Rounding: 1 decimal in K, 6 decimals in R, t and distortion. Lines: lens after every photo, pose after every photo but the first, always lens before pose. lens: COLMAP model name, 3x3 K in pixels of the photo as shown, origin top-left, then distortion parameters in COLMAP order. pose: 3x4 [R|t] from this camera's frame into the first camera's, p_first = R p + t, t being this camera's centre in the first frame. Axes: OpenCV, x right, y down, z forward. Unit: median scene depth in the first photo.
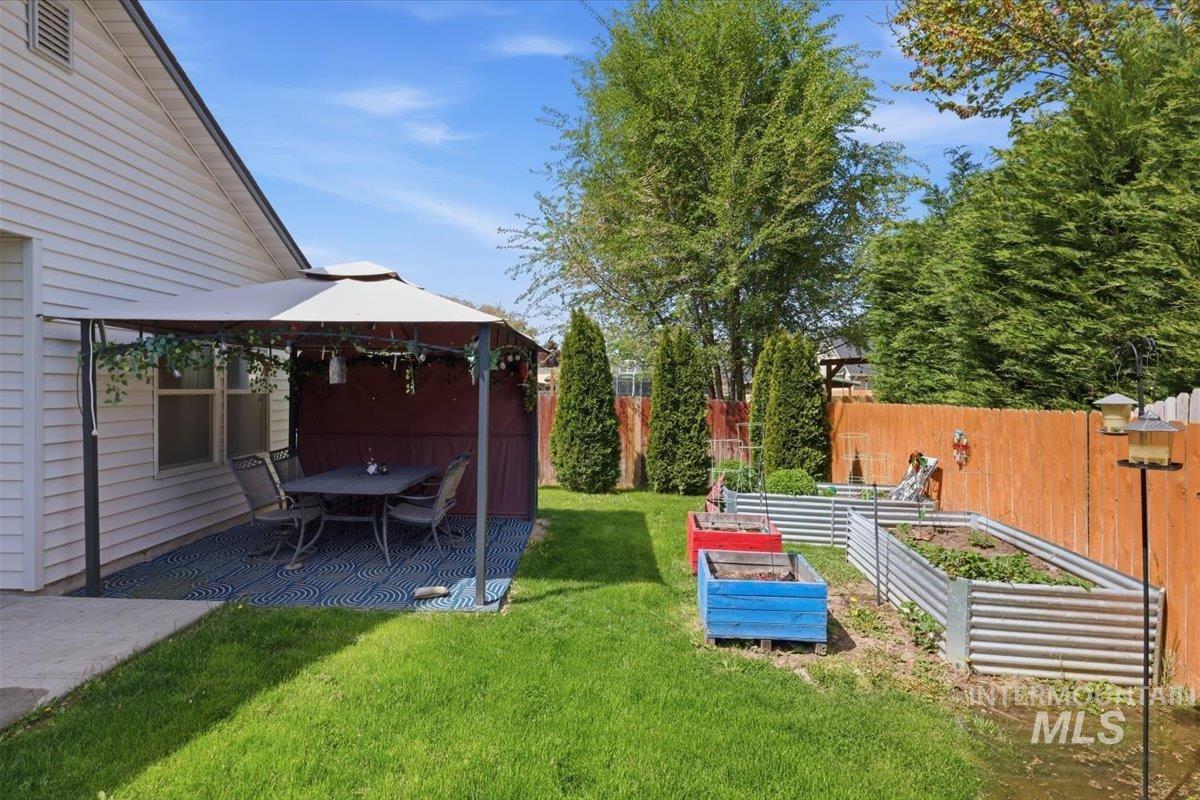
lens RADIAL K [[608.4, 0, 600.0], [0, 608.4, 400.0], [0, 0, 1]] dist [-0.001371, 0.000064]
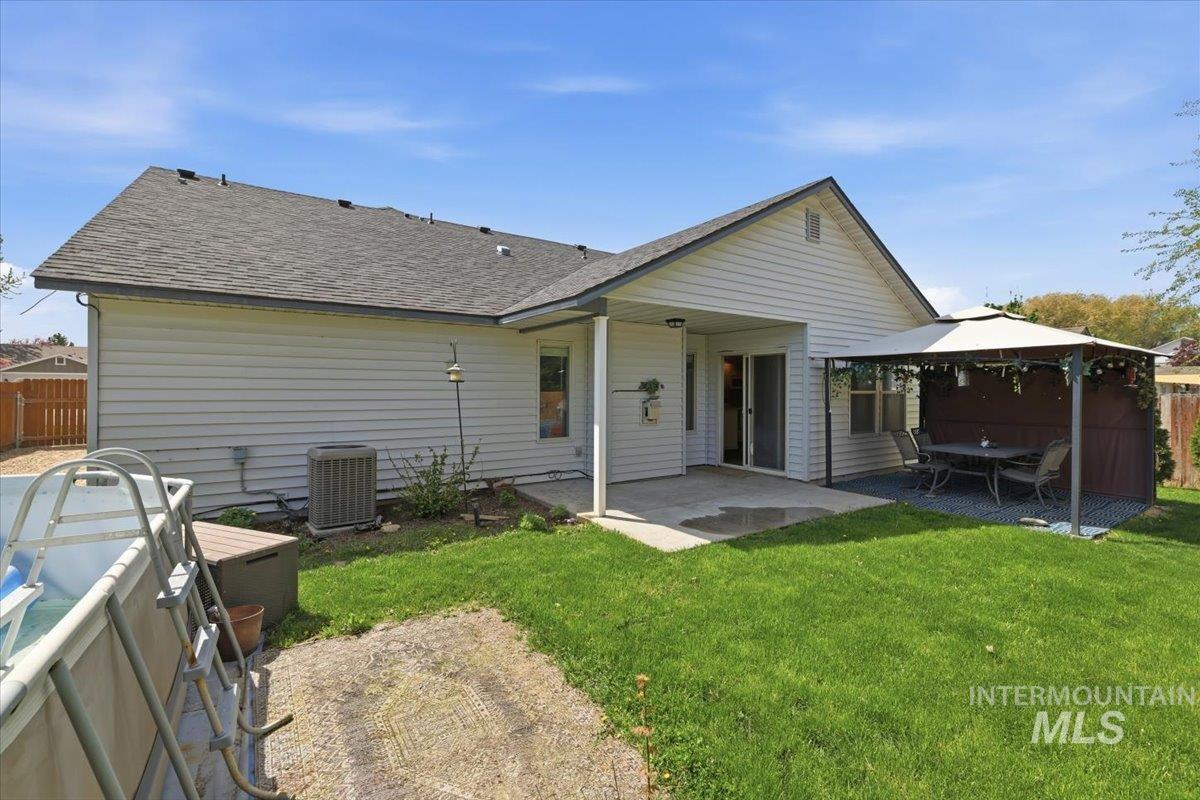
lens RADIAL K [[511.8, 0, 597.6], [0, 511.8, 387.9], [0, 0, 1]] dist [0.000262, 0.000131]
pose [[0.547380, -0.011545, -0.836805, 0.187981], [-0.012668, 0.999676, -0.022078, 0.020036], [0.836788, 0.022686, 0.547056, -0.580183]]
